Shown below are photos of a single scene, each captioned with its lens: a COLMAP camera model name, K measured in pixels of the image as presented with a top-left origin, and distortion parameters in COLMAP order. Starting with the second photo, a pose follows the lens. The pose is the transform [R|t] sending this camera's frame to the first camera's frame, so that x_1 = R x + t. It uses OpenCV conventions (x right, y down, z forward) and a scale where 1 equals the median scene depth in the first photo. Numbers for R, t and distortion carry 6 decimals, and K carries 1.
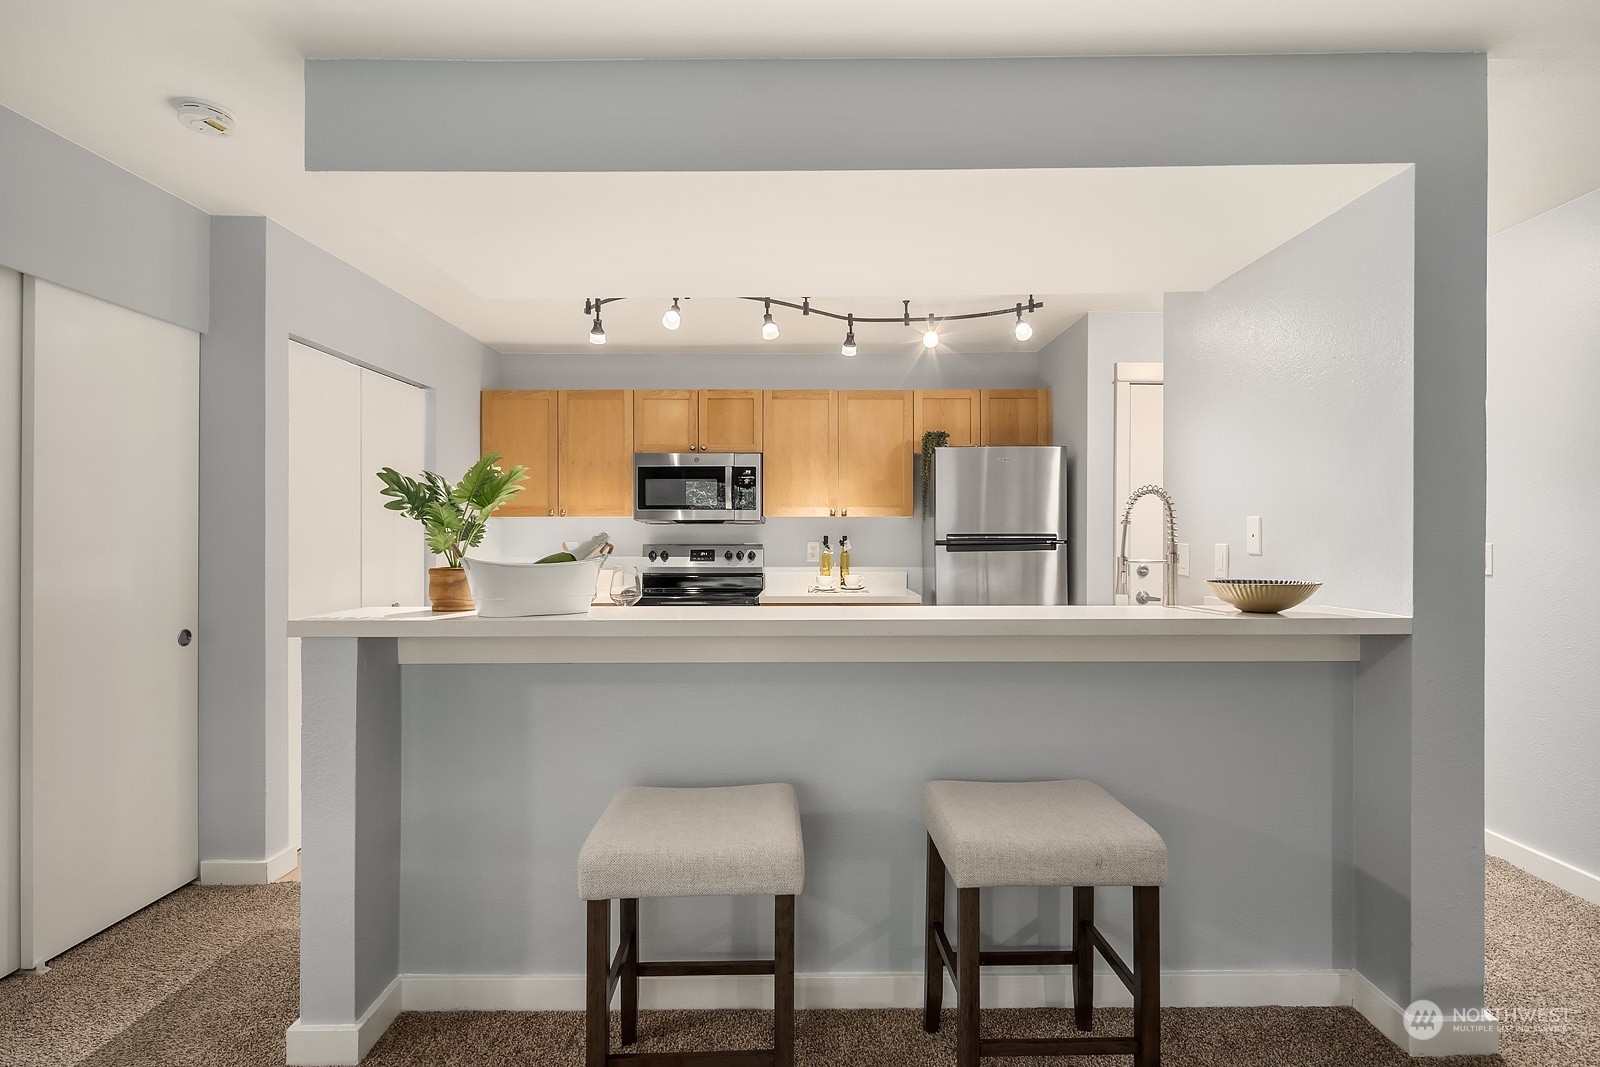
lens RADIAL K [[778.7, 0, 800.0], [0, 778.7, 533.5], [0, 0, 1]] dist [-0.000272, -0.000236]
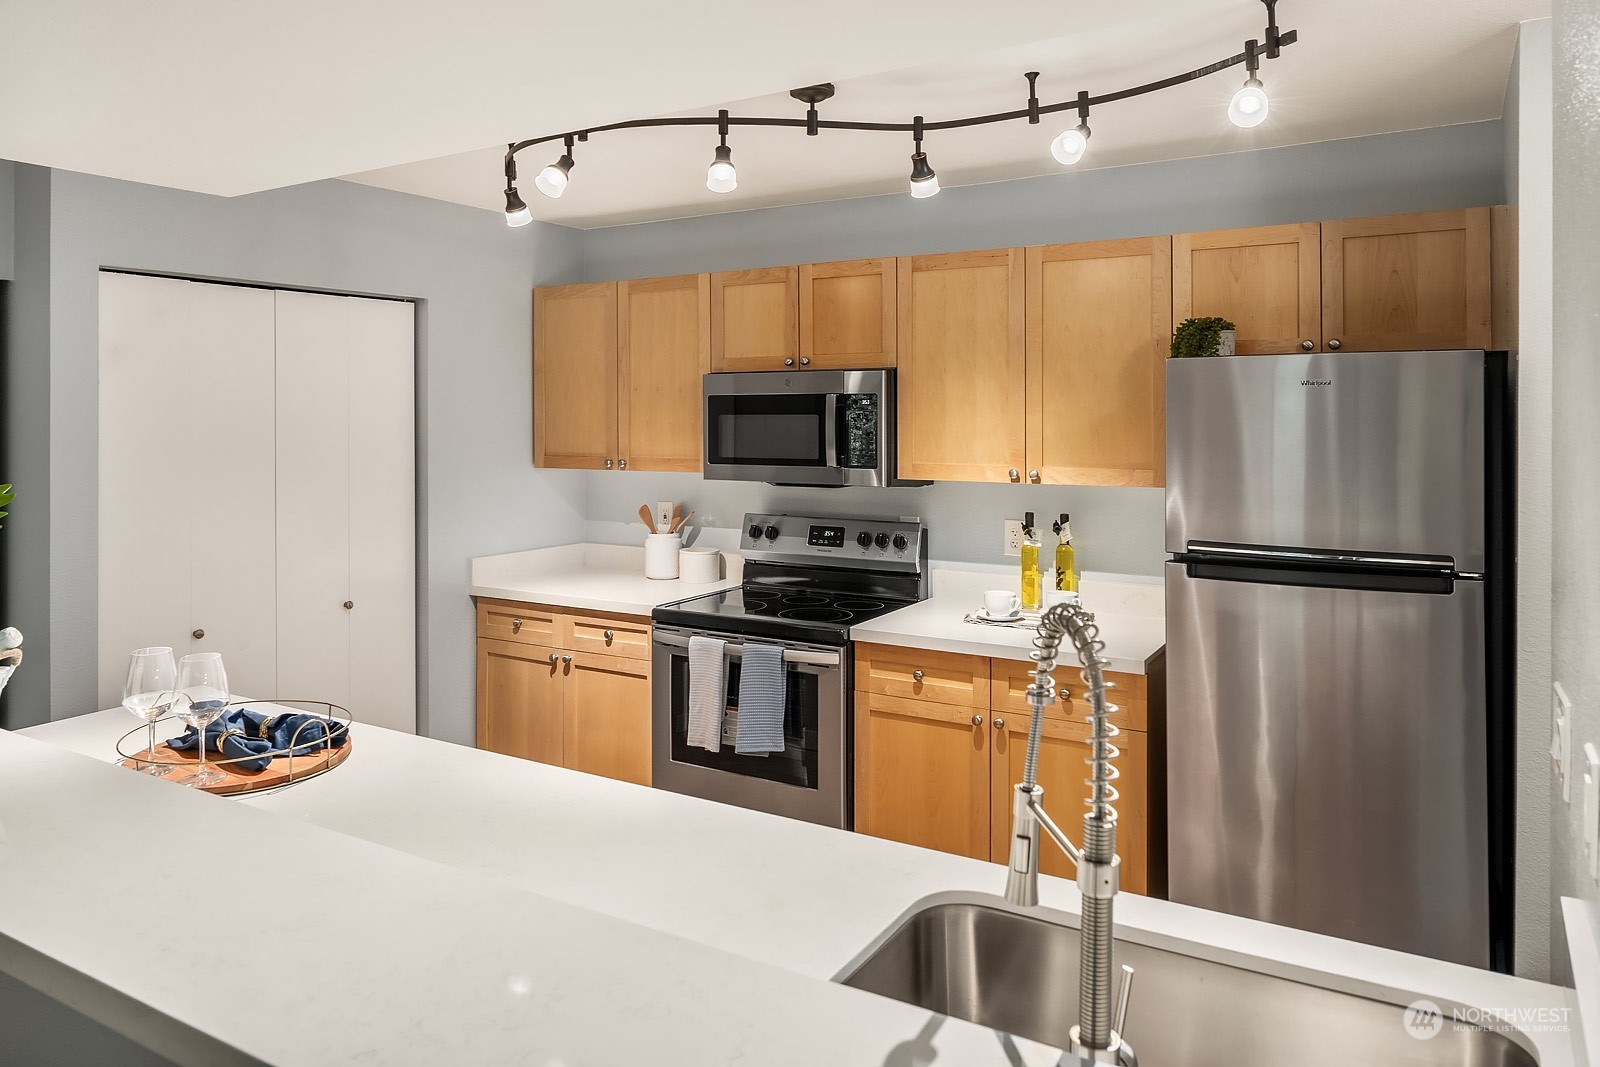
lens RADIAL K [[1079.7, 0, 791.9], [0, 1079.7, 409.6], [0, 0, 1]] dist [0.001317, 0.000561]
pose [[0.858199, -0.002072, -0.513313, 0.291888], [0.003075, 0.999995, 0.001104, -0.073793], [0.513308, -0.002526, 0.858200, 0.282683]]
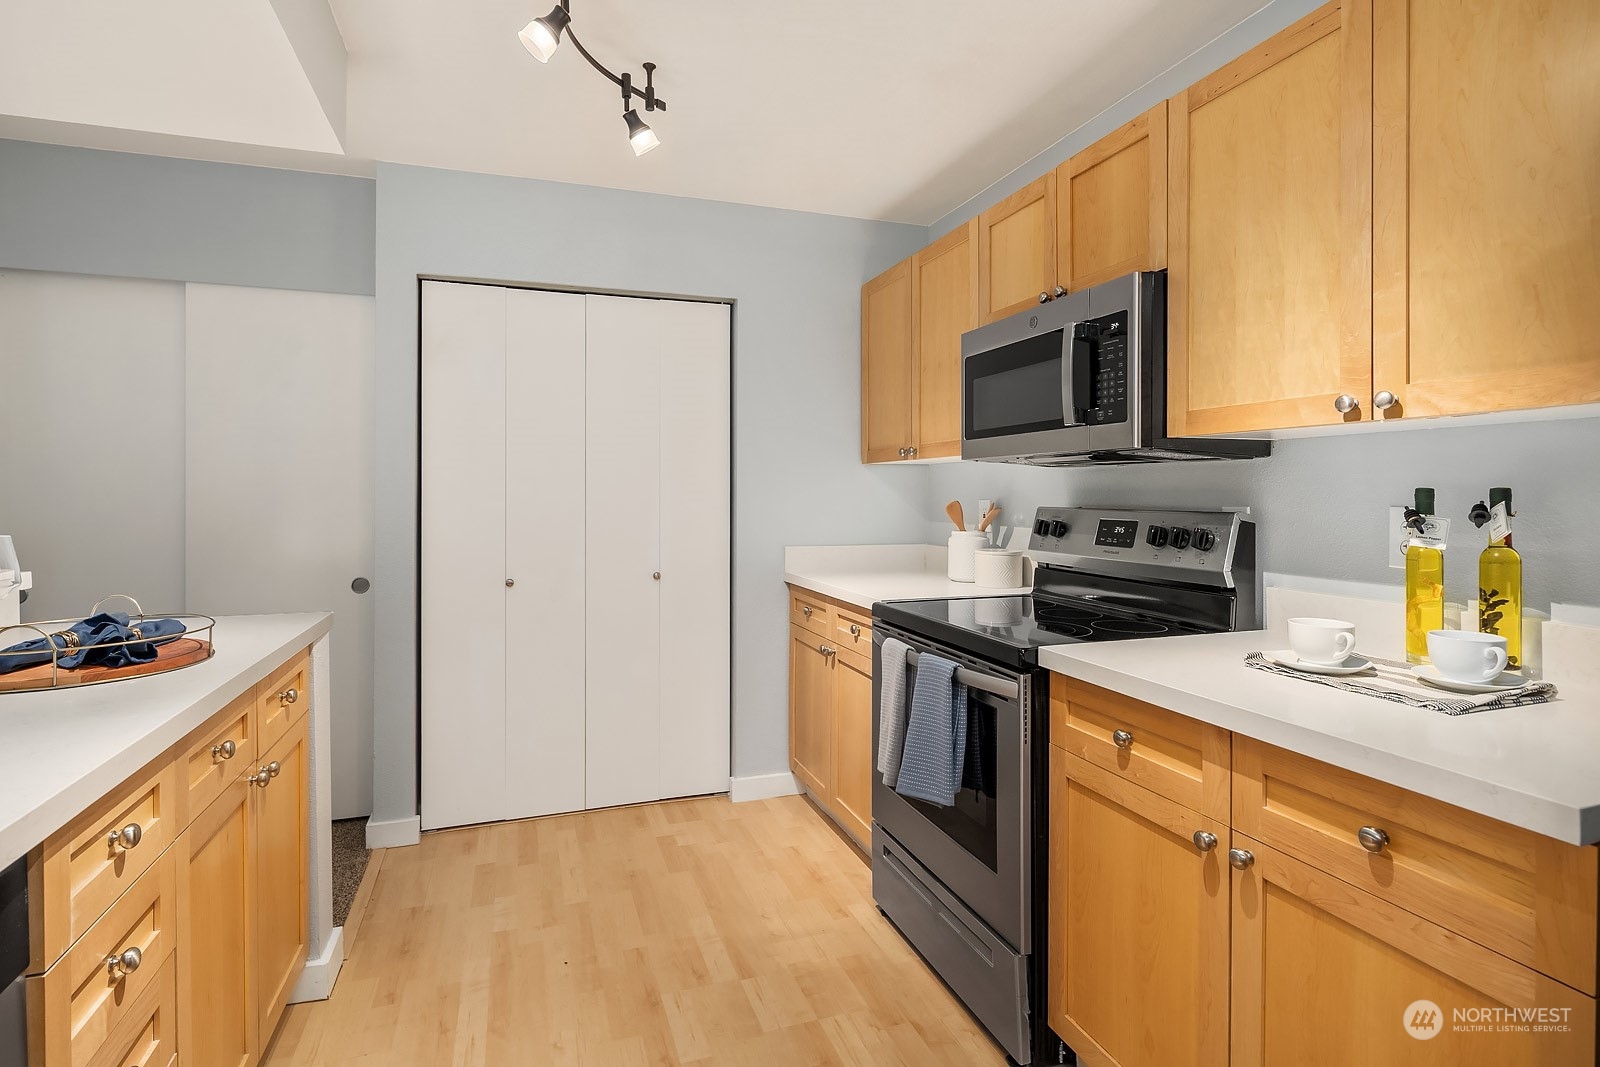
lens RADIAL K [[784.9, 0, 801.1], [0, 784.9, 490.0], [0, 0, 1]] dist [0.003867, -0.005721]
pose [[0.332310, -0.001850, -0.943168, 0.249959], [0.001440, 0.999998, -0.001454, 0.003781], [0.943169, -0.000875, 0.332312, 0.709029]]
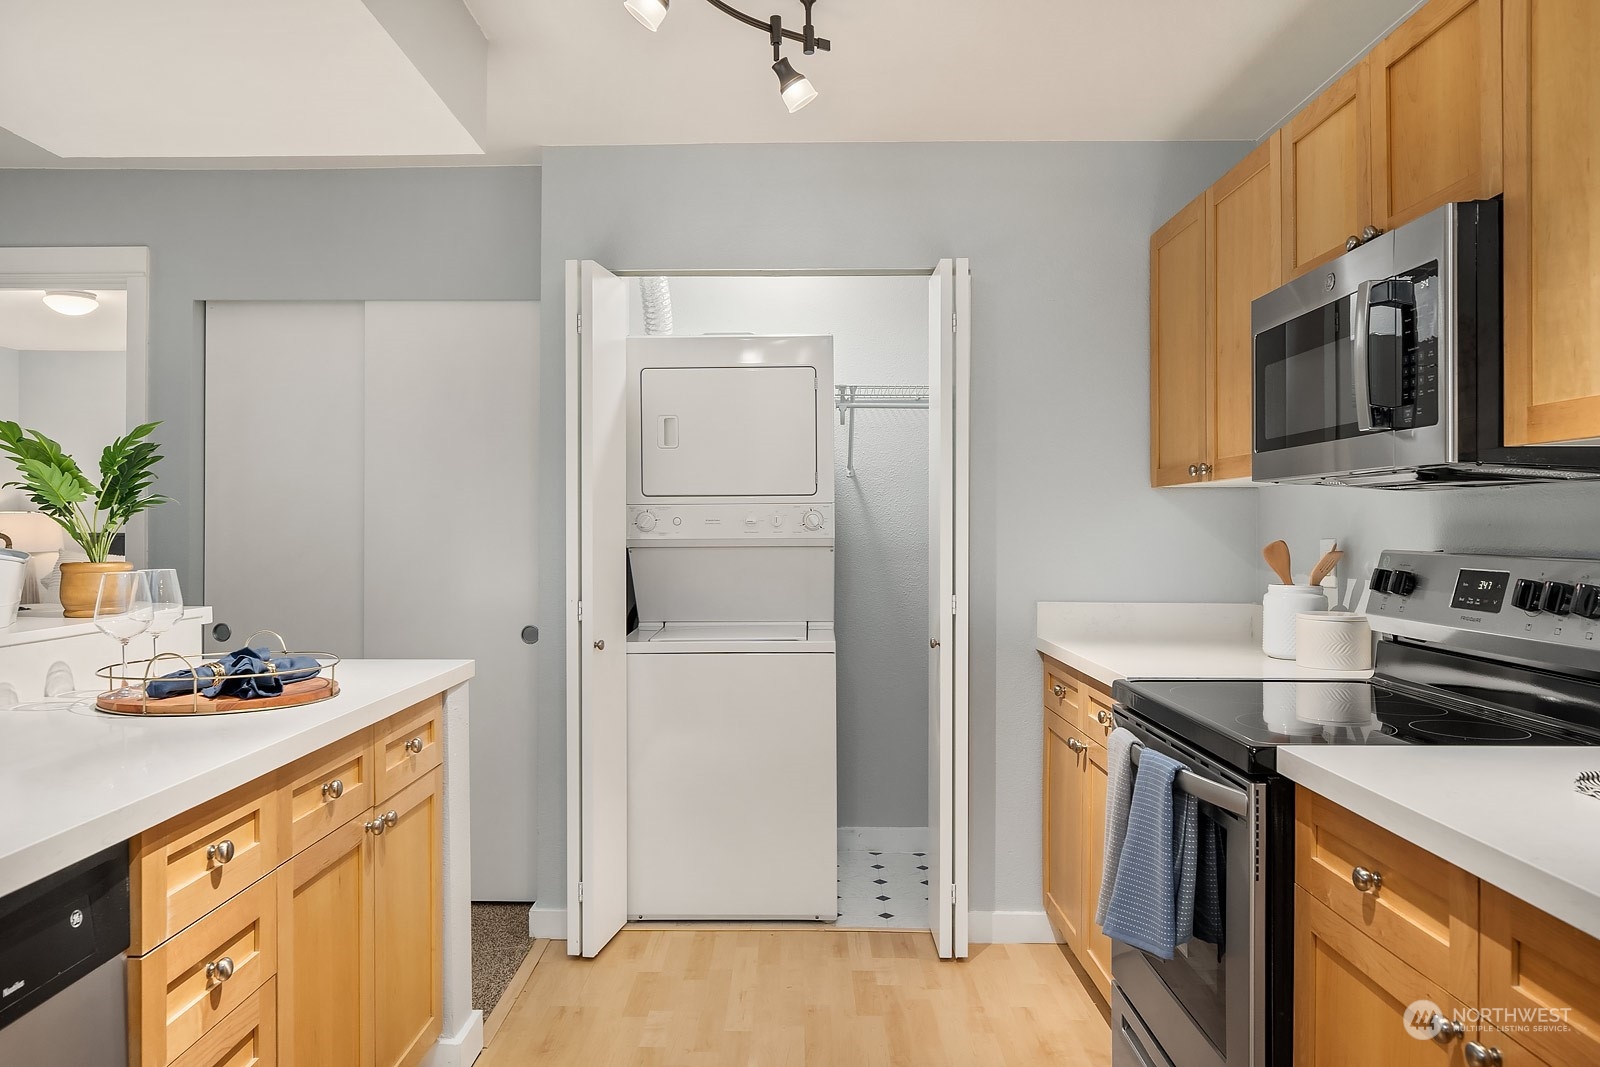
lens RADIAL K [[1106.5, 0, 796.3], [0, 1106.5, 516.8], [0, 0, 1]] dist [-0.006443, -0.001286]
pose [[-0.006875, -0.007996, -0.999944, 0.307312], [0.001045, 0.999967, -0.008003, 0.003353], [0.999976, -0.001100, -0.006866, 0.776102]]
